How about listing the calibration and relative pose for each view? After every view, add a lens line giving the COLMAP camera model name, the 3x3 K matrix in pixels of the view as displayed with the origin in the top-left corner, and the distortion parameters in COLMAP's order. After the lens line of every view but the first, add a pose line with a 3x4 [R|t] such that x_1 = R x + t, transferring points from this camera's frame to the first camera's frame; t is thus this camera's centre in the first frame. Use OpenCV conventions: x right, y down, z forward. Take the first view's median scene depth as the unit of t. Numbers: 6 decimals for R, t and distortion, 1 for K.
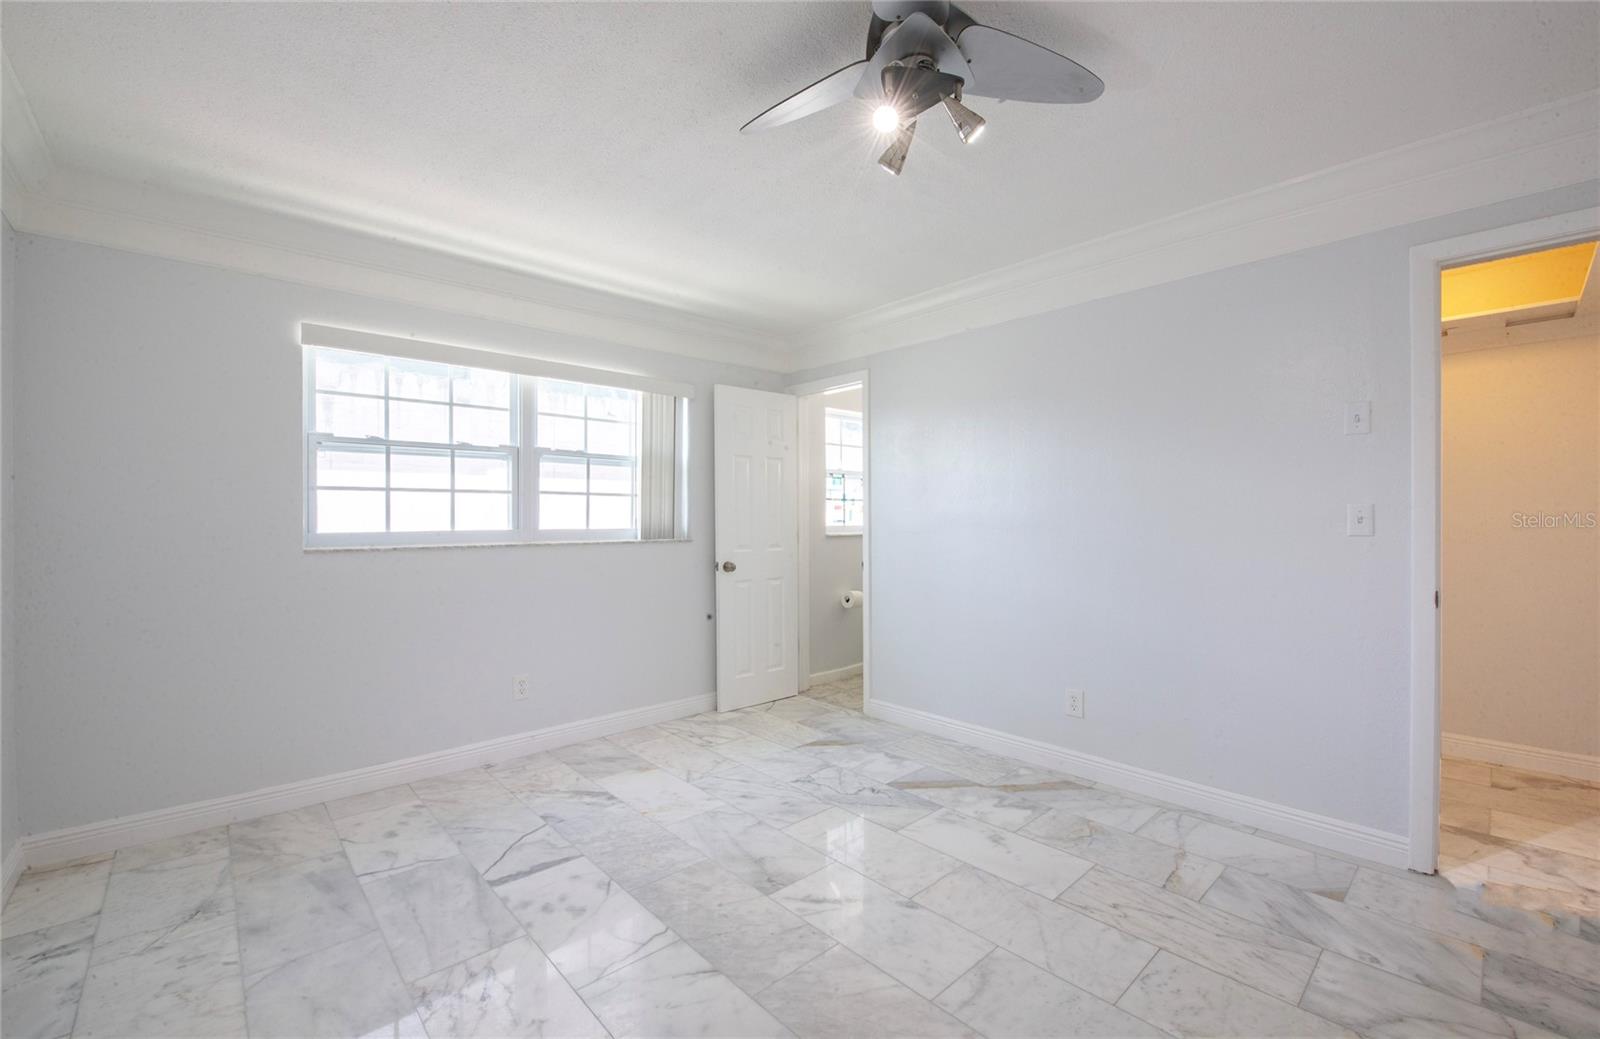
lens RADIAL K [[674.2, 0, 784.8], [0, 674.2, 520.6], [0, 0, 1]] dist [-0.006760, -0.001466]
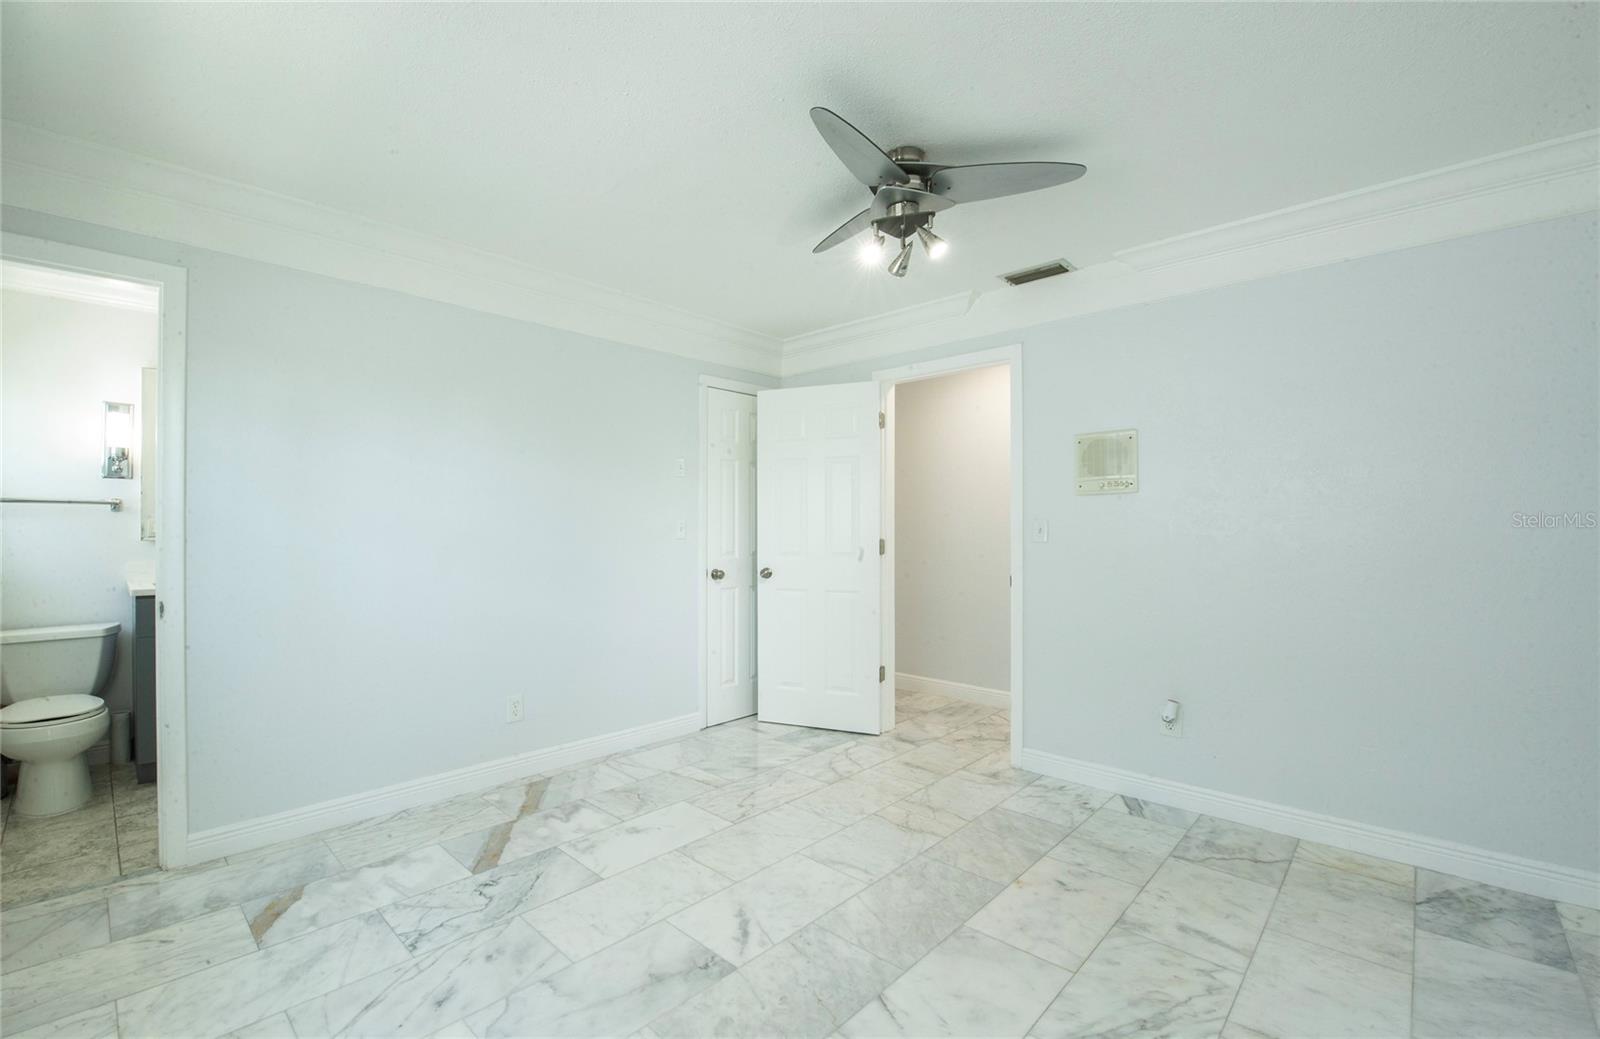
lens RADIAL K [[674.2, 0, 784.3], [0, 674.2, 524.5], [0, 0, 1]] dist [-0.006760, -0.001466]
pose [[-0.076786, 0.006068, 0.997029, -0.635139], [-0.001664, 0.999979, -0.006214, 0.012371], [-0.997046, -0.002136, -0.076775, 0.745558]]
